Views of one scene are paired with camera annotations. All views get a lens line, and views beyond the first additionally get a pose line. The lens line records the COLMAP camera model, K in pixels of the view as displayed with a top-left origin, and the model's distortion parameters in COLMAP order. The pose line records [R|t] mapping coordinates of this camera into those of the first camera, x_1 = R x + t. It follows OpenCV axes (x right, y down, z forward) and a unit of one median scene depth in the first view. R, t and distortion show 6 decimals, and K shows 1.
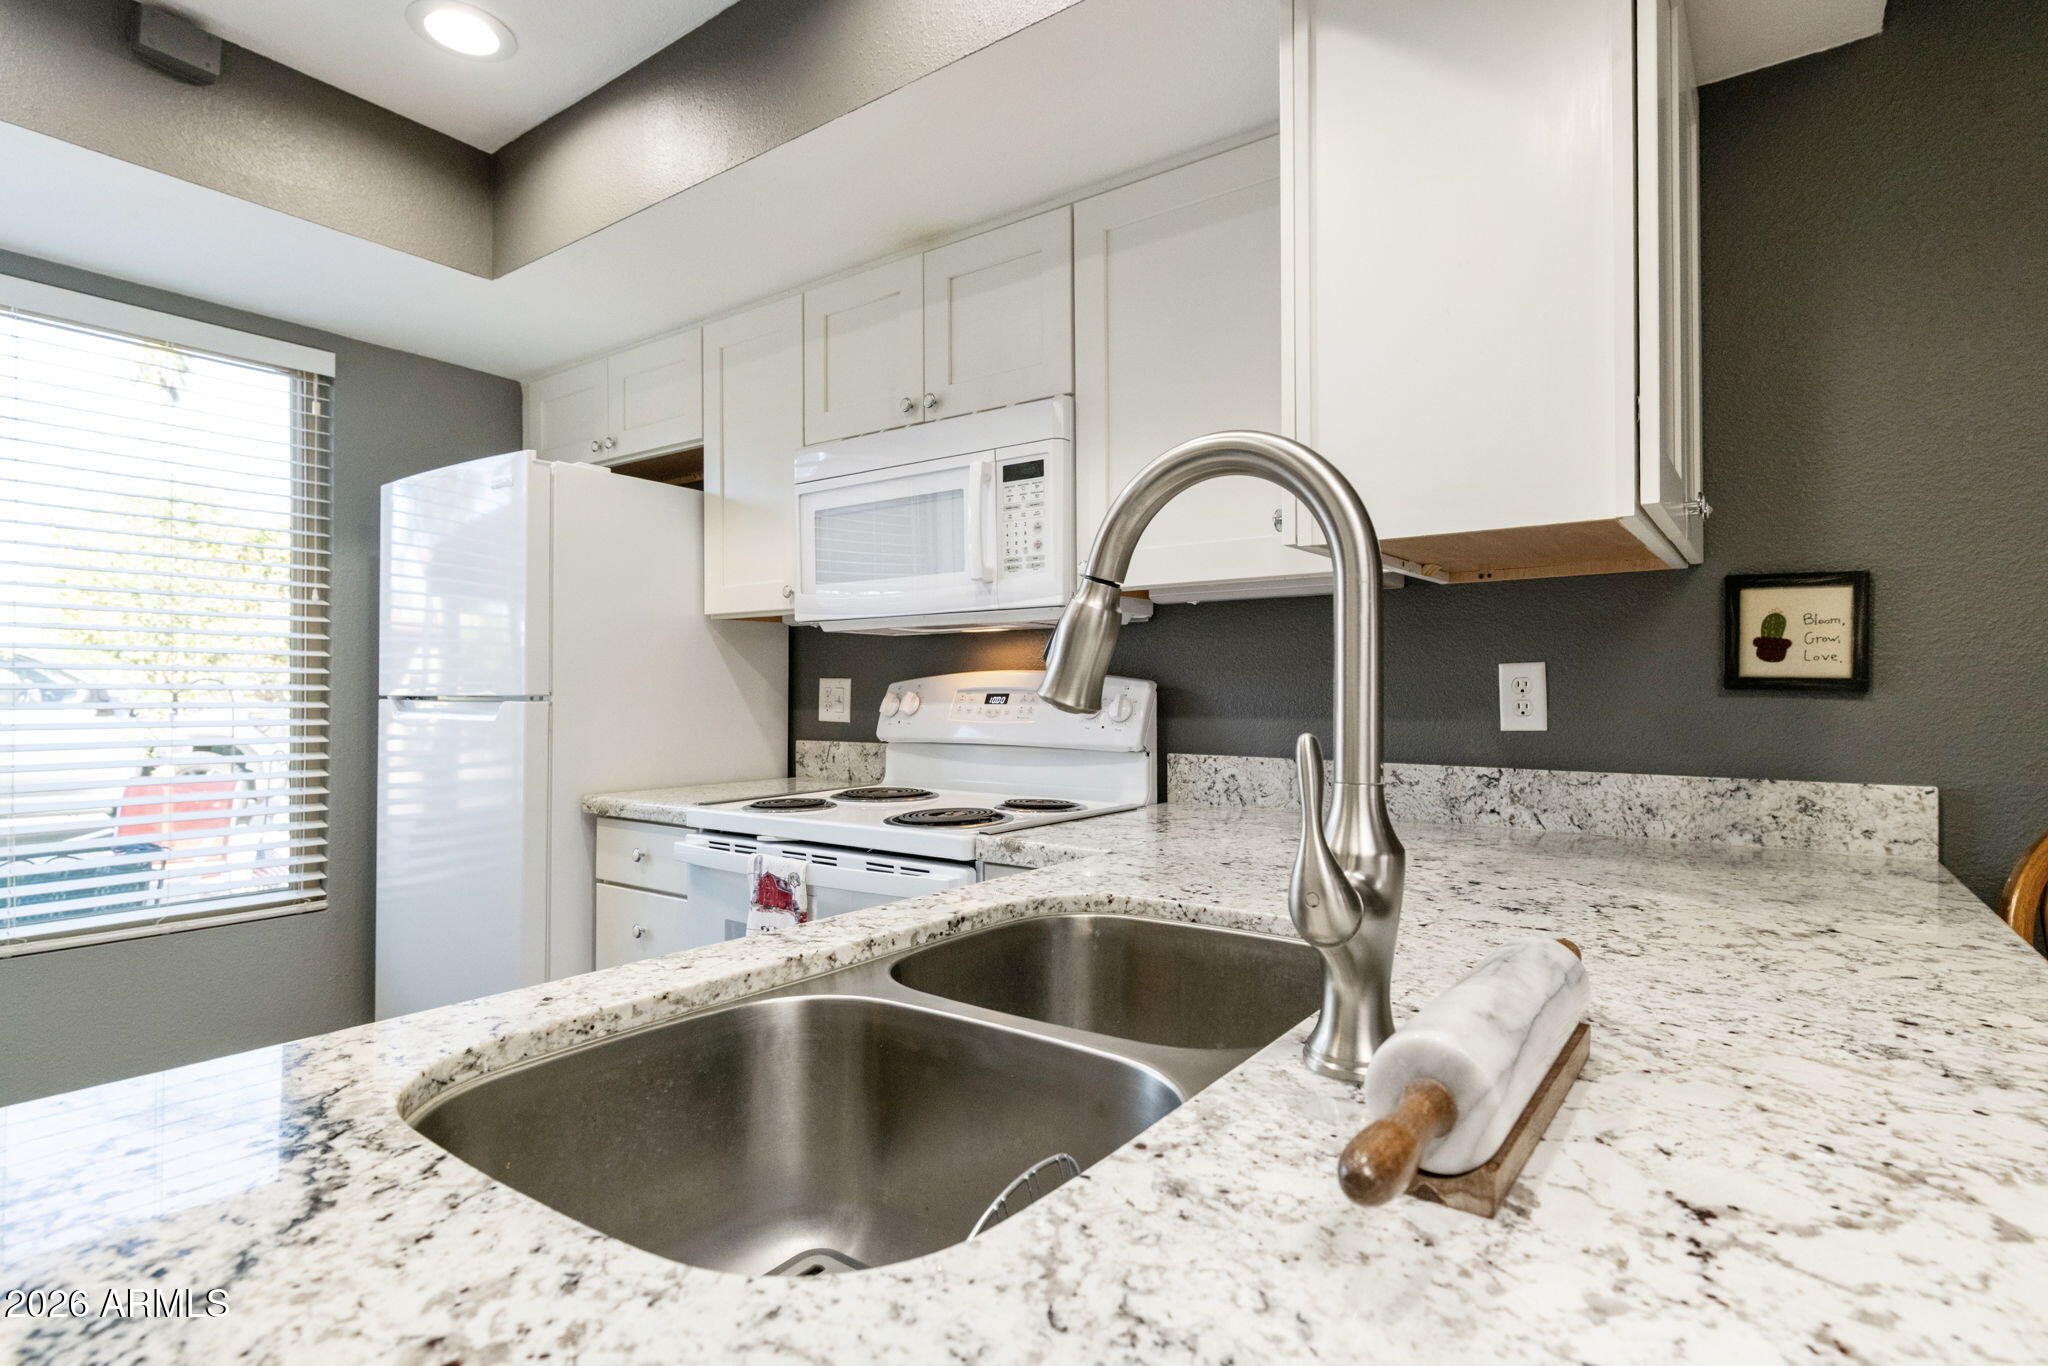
lens RADIAL K [[1030.4, 0, 1024.0], [0, 1030.4, 683.0], [0, 0, 1]] dist [-0.002583, -0.000942]
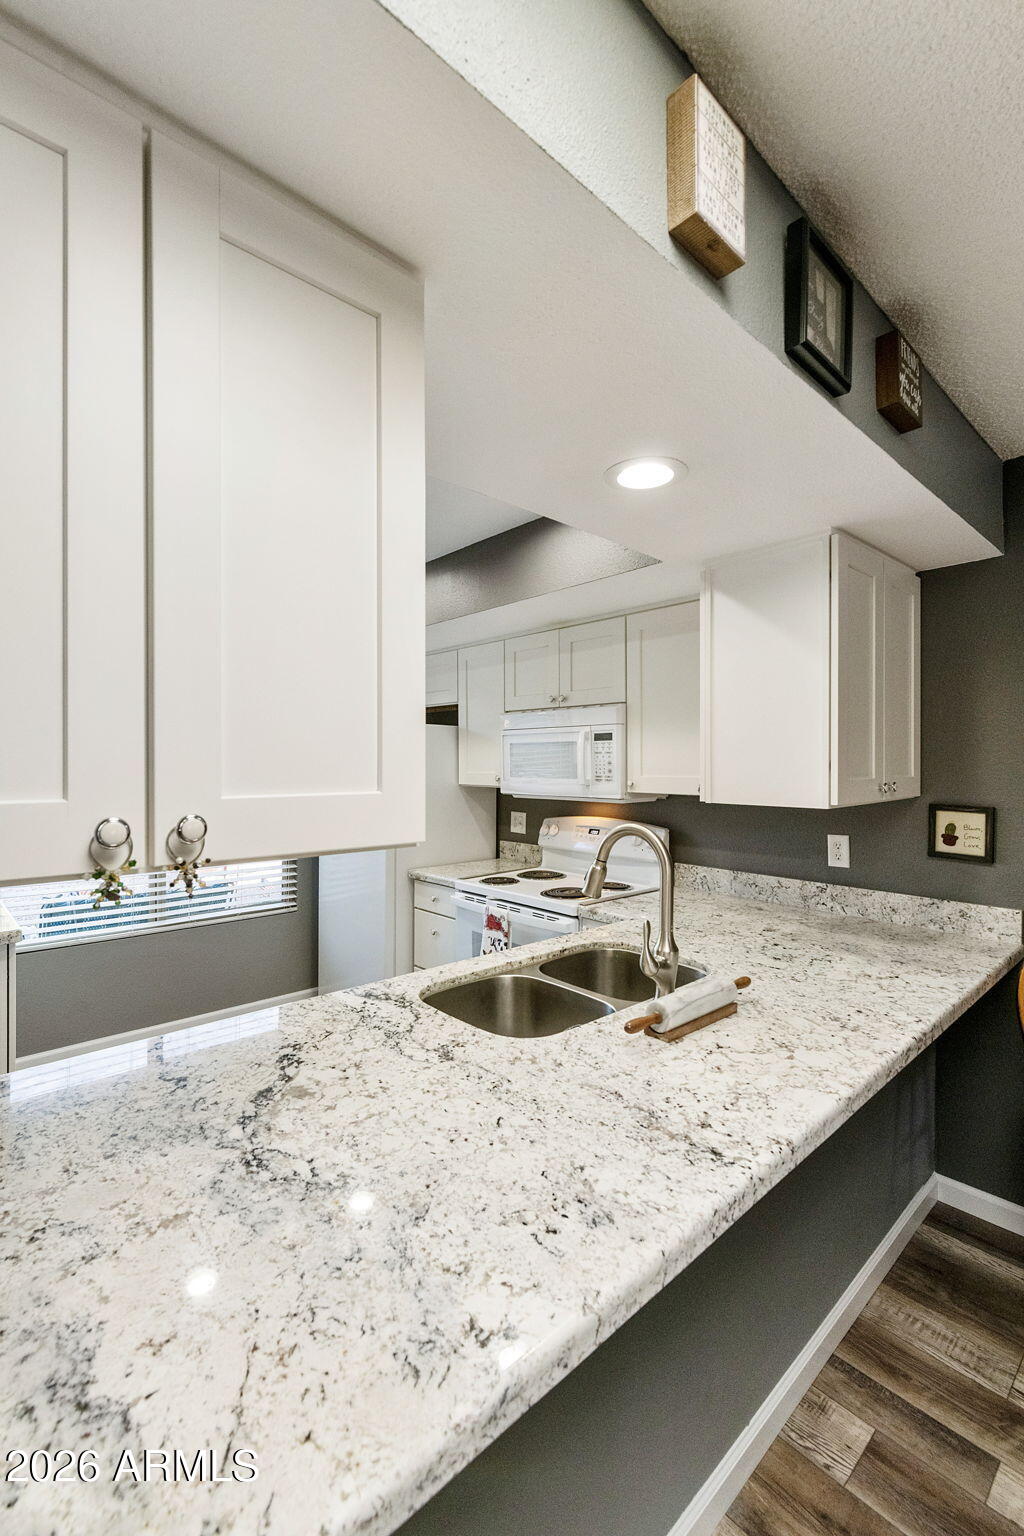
lens RADIAL K [[662.9, 0, 486.4], [0, 662.9, 764.5], [0, 0, 1]] dist [-0.001561, -0.000649]
pose [[0.974756, 0.002046, -0.223264, 0.075485], [0.000547, 0.999933, 0.011553, -0.169005], [0.223273, -0.011384, 0.974690, -0.459789]]
